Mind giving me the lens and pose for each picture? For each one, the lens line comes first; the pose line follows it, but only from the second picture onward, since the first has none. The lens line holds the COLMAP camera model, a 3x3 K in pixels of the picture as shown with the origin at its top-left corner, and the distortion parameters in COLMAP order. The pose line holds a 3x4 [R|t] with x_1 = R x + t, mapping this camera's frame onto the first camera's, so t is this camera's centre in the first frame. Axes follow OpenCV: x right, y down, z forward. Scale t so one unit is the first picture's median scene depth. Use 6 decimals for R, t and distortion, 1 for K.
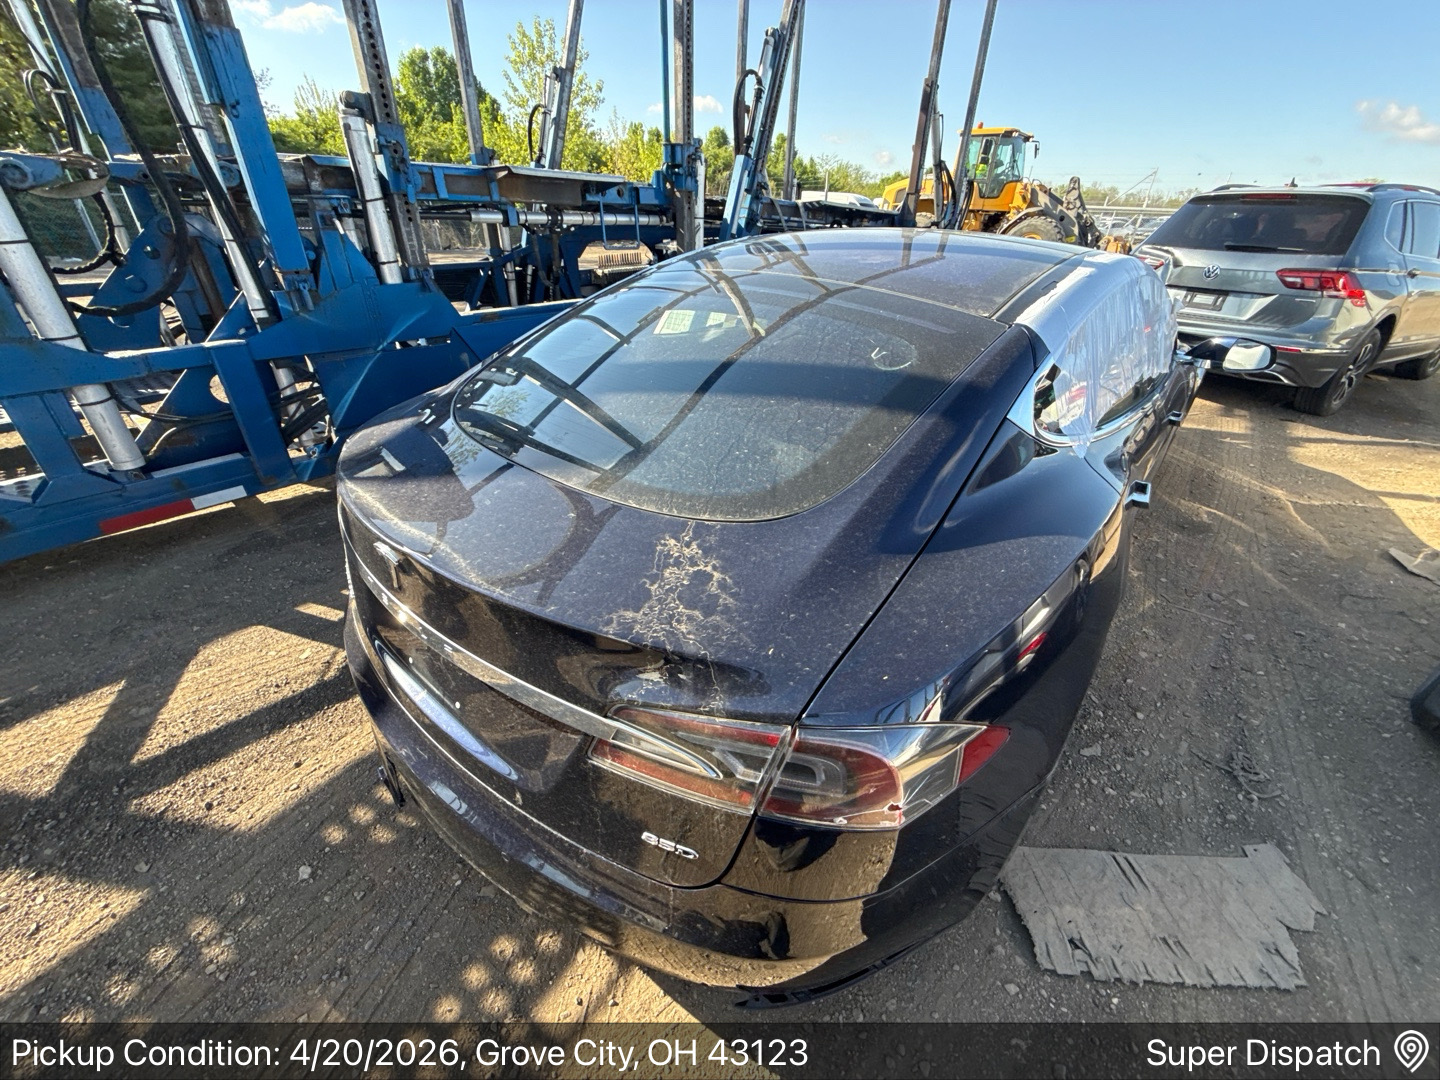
lens RADIAL K [[574.3, 0, 721.8], [0, 574.3, 545.6], [0, 0, 1]] dist [0.005854, -0.001500]
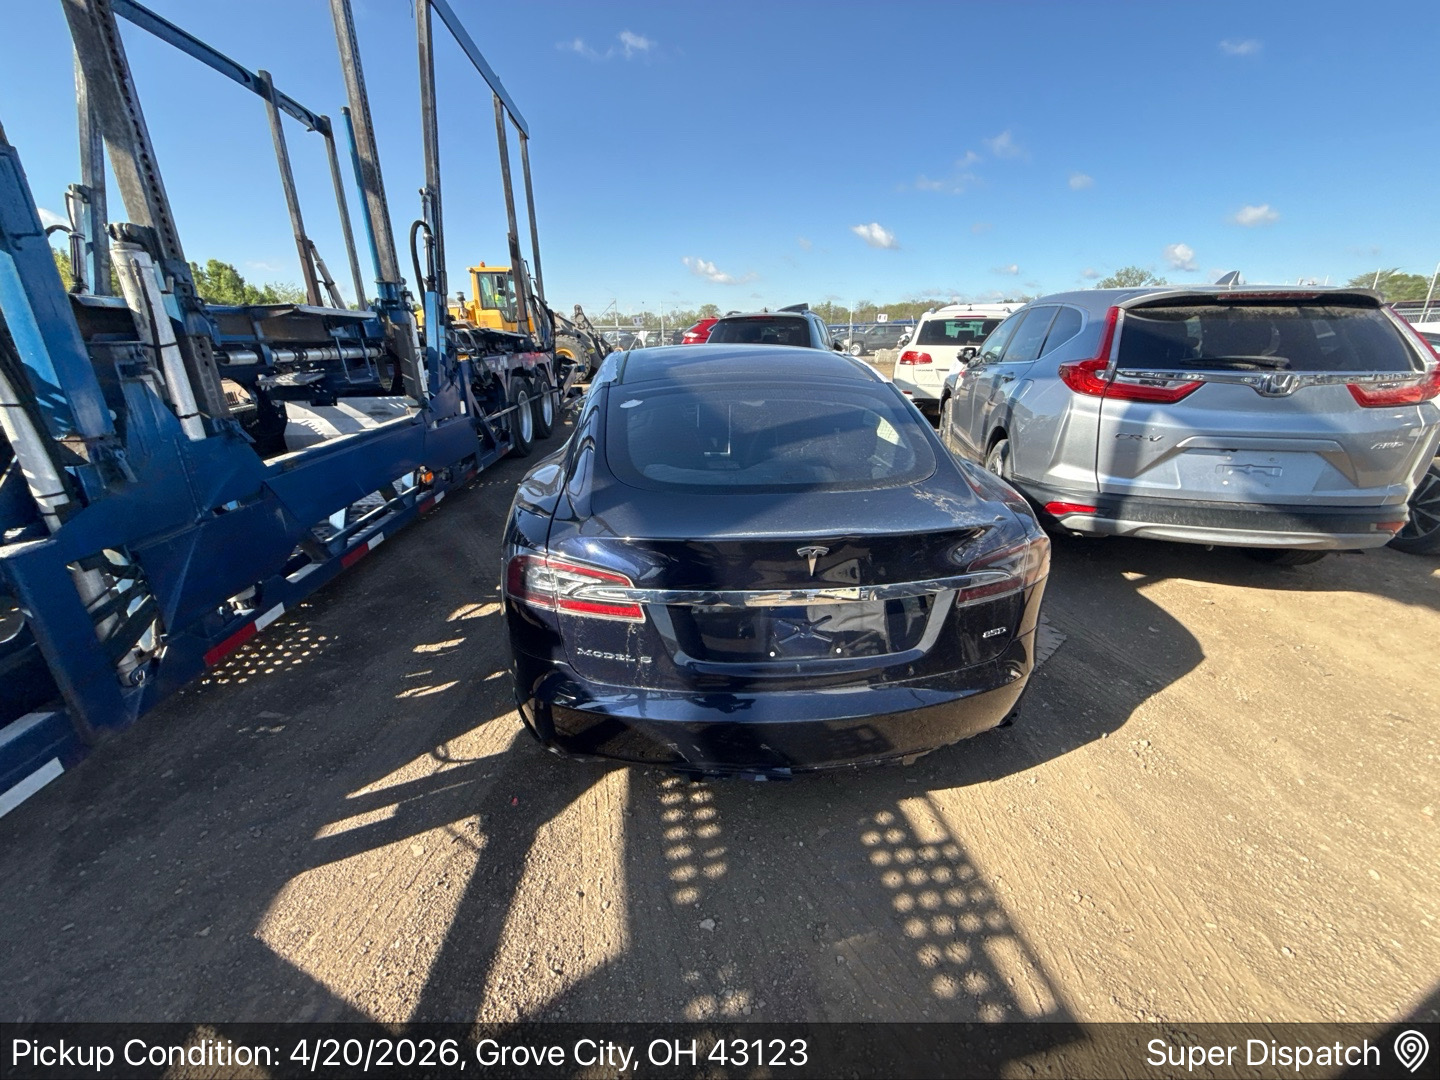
lens RADIAL K [[574.3, 0, 725.7], [0, 574.3, 546.7], [0, 0, 1]] dist [0.005854, -0.001500]
pose [[0.704145, -0.280590, 0.652265, -0.695733], [0.387074, 0.921802, -0.021322, -0.020185], [-0.595277, 0.267488, 0.757691, -0.001738]]
